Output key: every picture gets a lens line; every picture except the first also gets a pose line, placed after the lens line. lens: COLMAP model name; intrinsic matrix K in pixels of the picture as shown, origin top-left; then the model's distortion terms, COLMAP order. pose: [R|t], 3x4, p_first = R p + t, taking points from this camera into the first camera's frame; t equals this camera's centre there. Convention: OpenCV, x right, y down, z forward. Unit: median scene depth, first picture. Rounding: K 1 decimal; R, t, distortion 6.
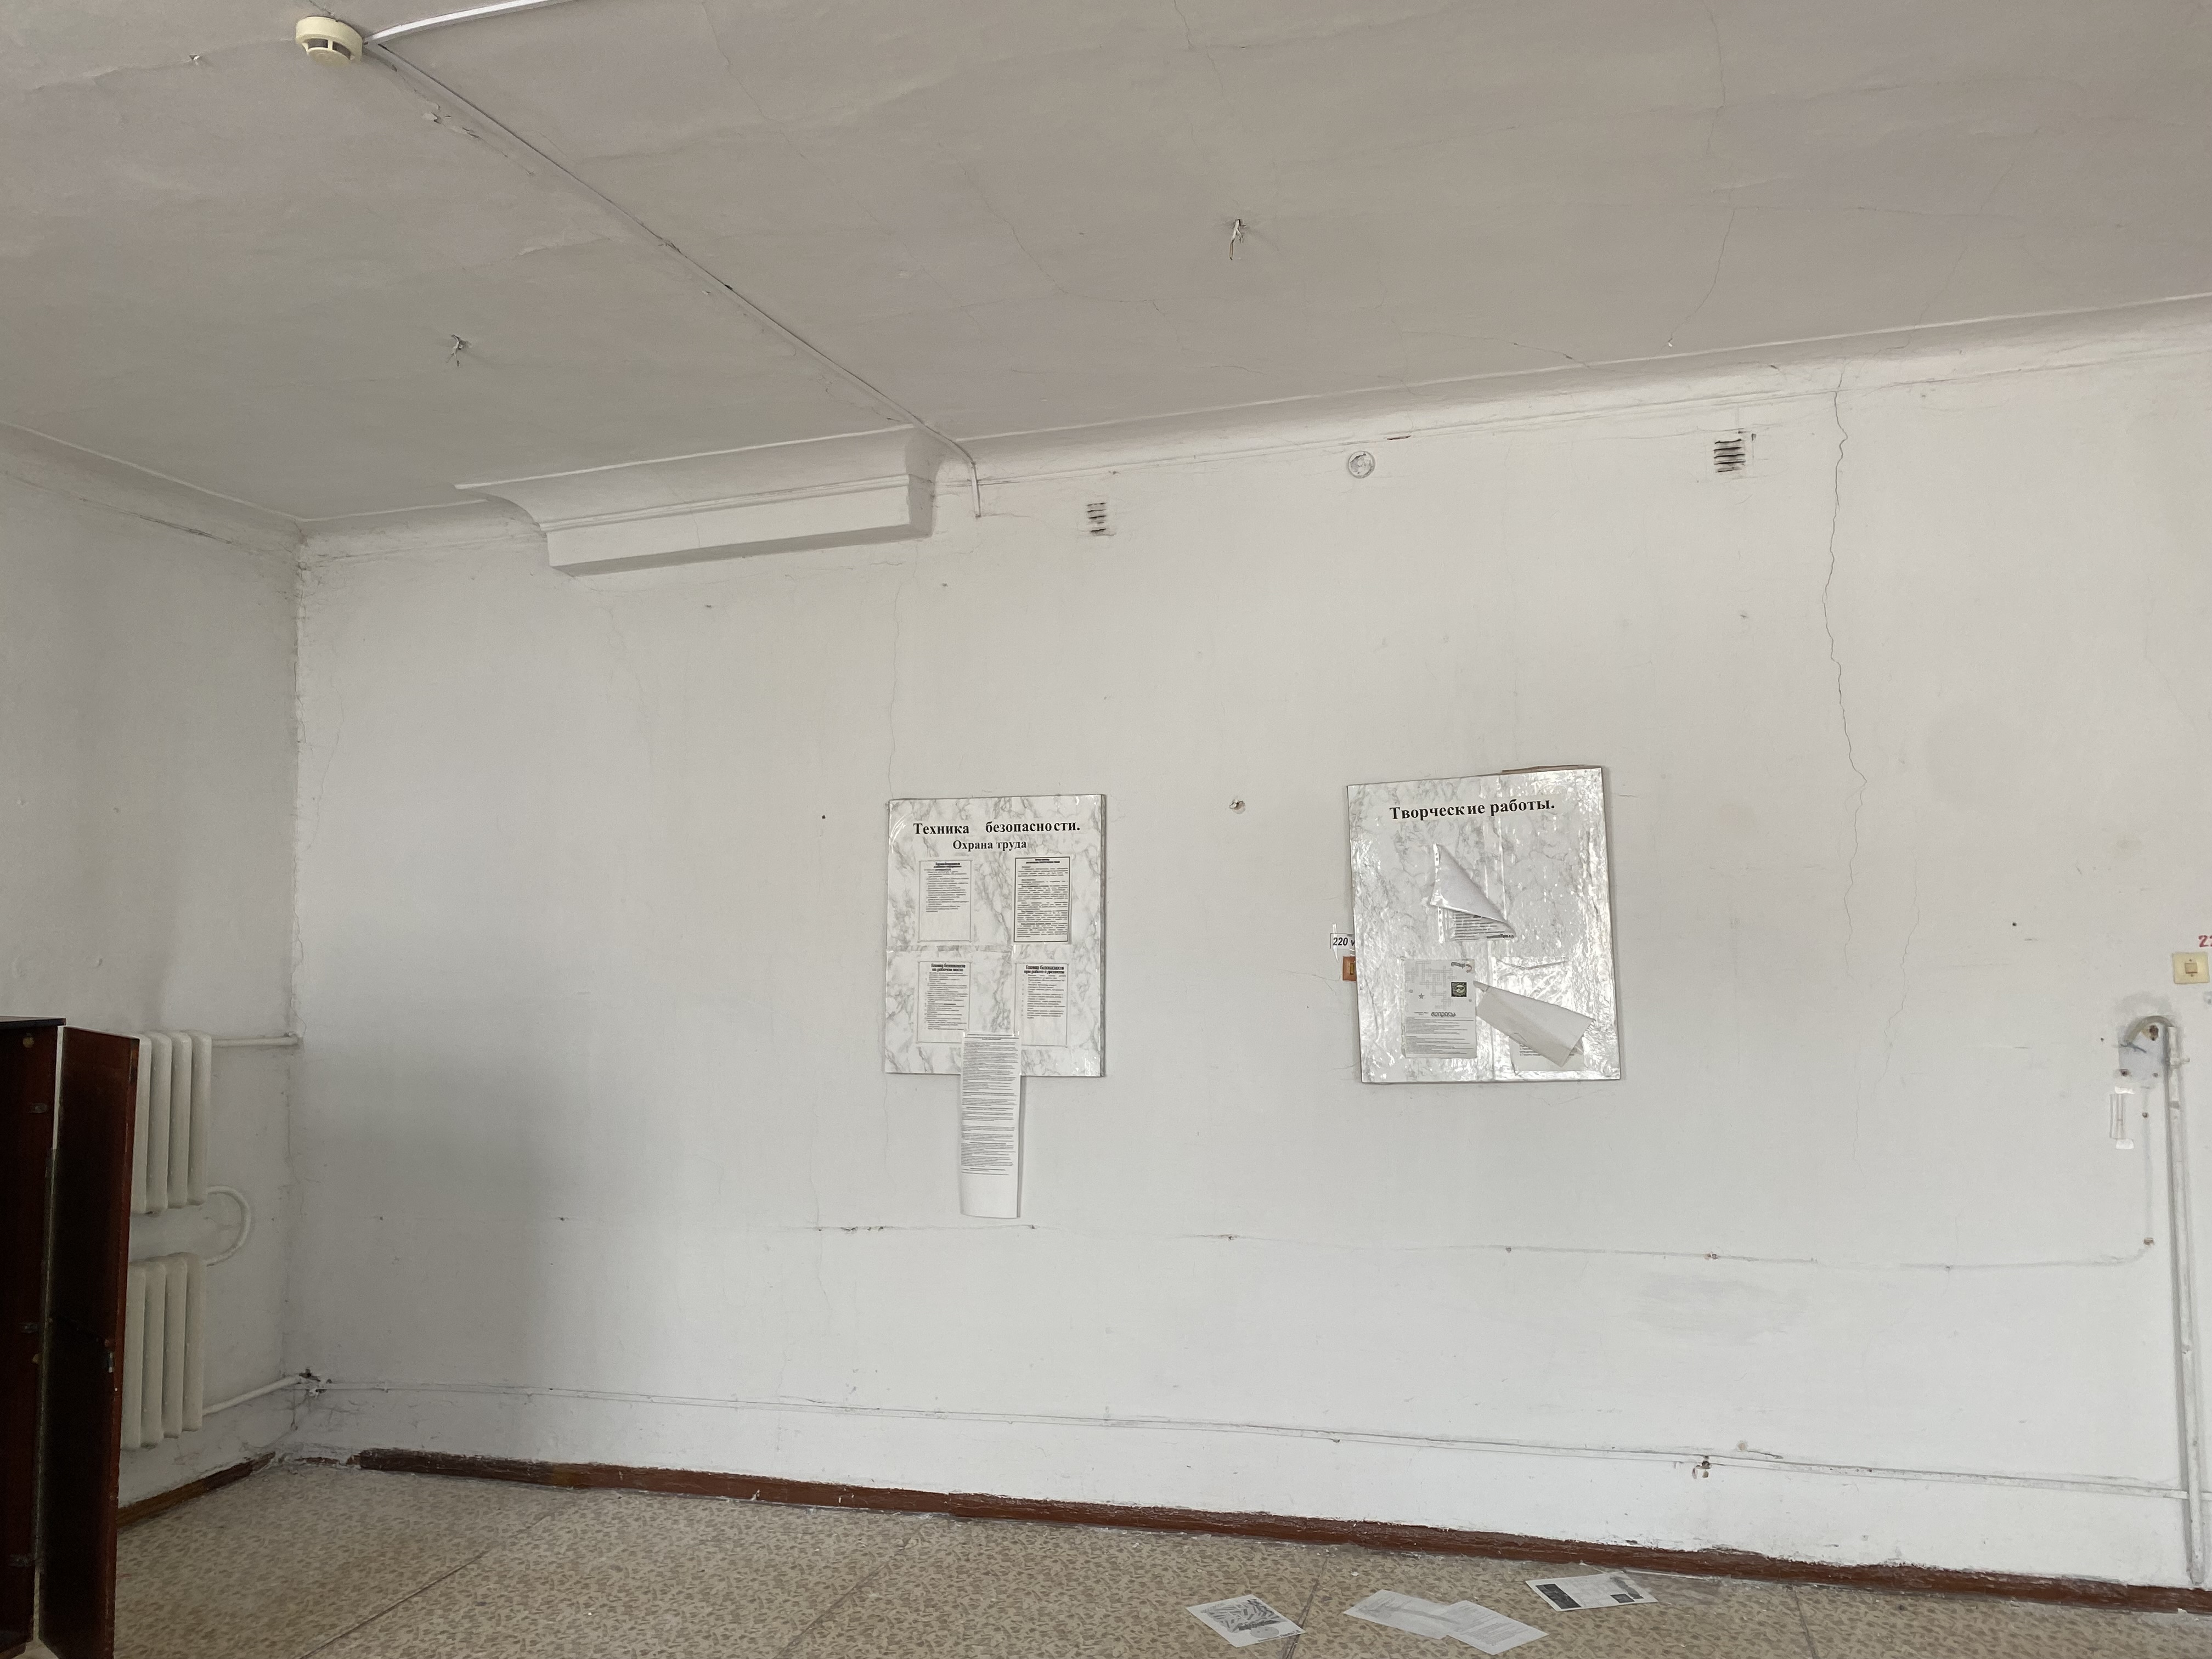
lens RADIAL K [[1698.7, 0, 1106.0], [0, 1698.7, 829.5], [0, 0, 1]] dist [0.001540, -0.010921]
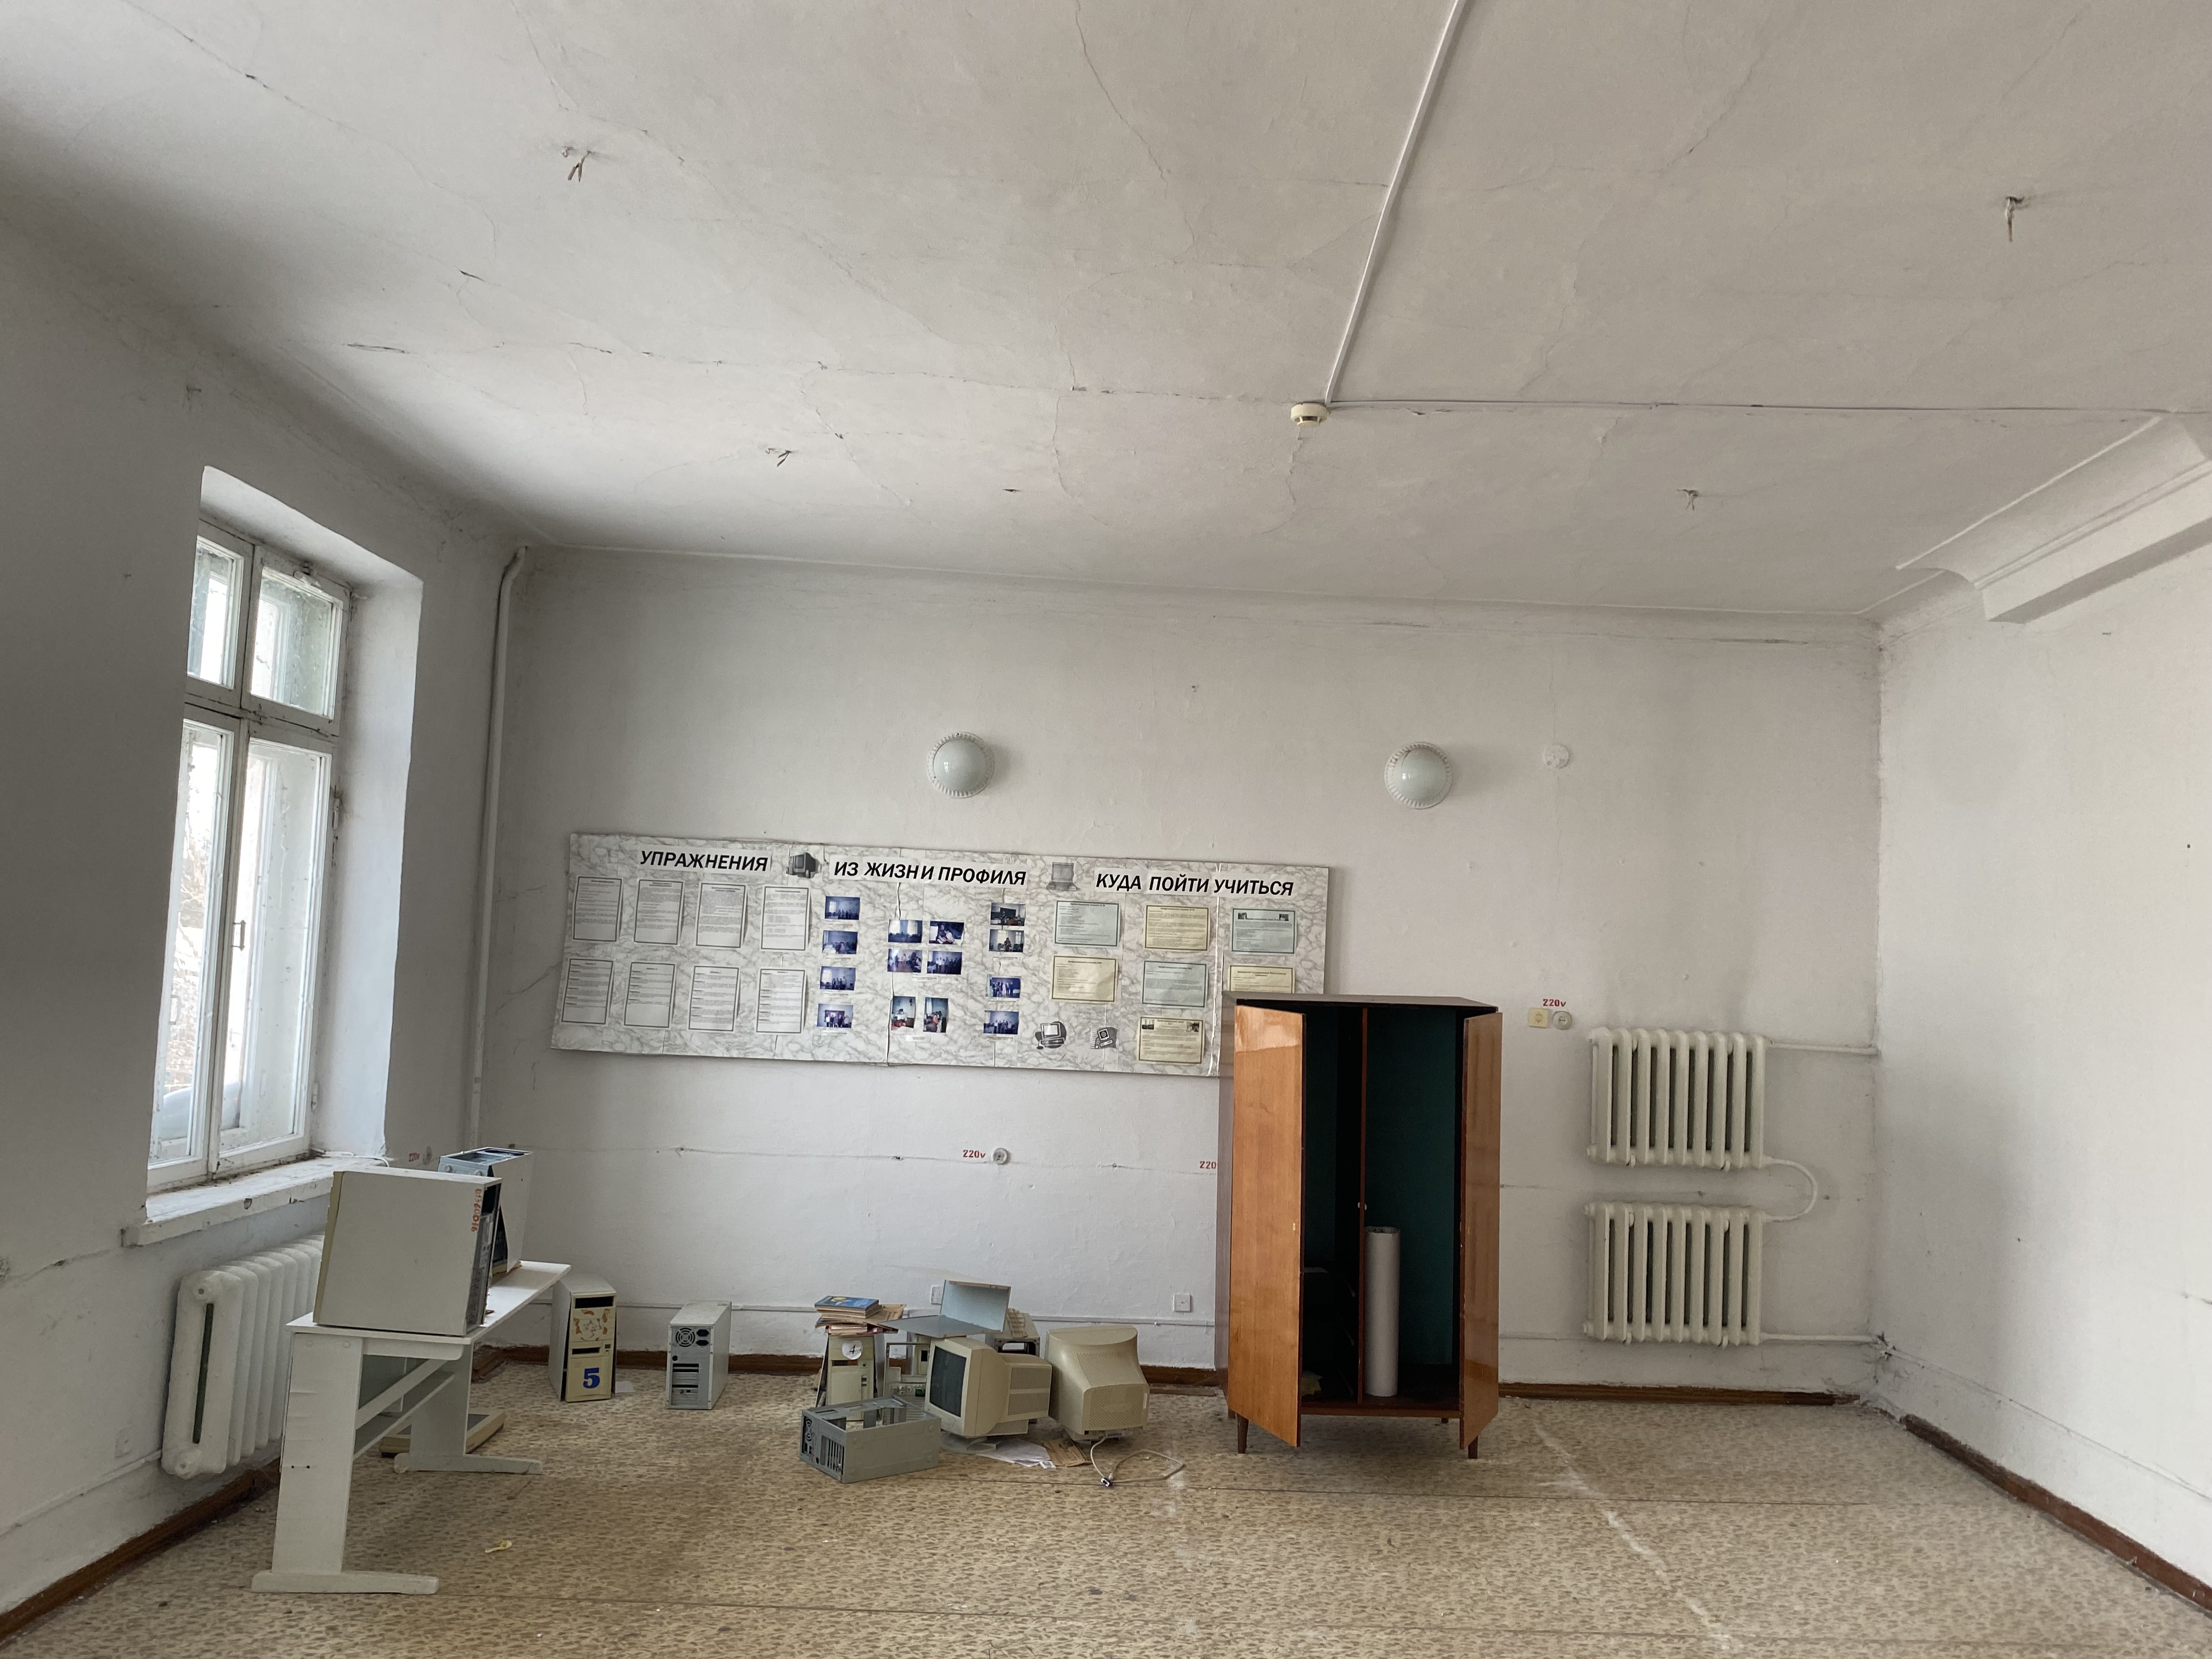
lens RADIAL K [[1698.7, 0, 1106.0], [0, 1698.7, 829.5], [0, 0, 1]] dist [0.001540, -0.010921]
pose [[0.246867, -0.050114, -0.967753, 0.575016], [0.032812, 0.998522, -0.043337, 0.003619], [0.968494, -0.021055, 0.248147, 0.205864]]
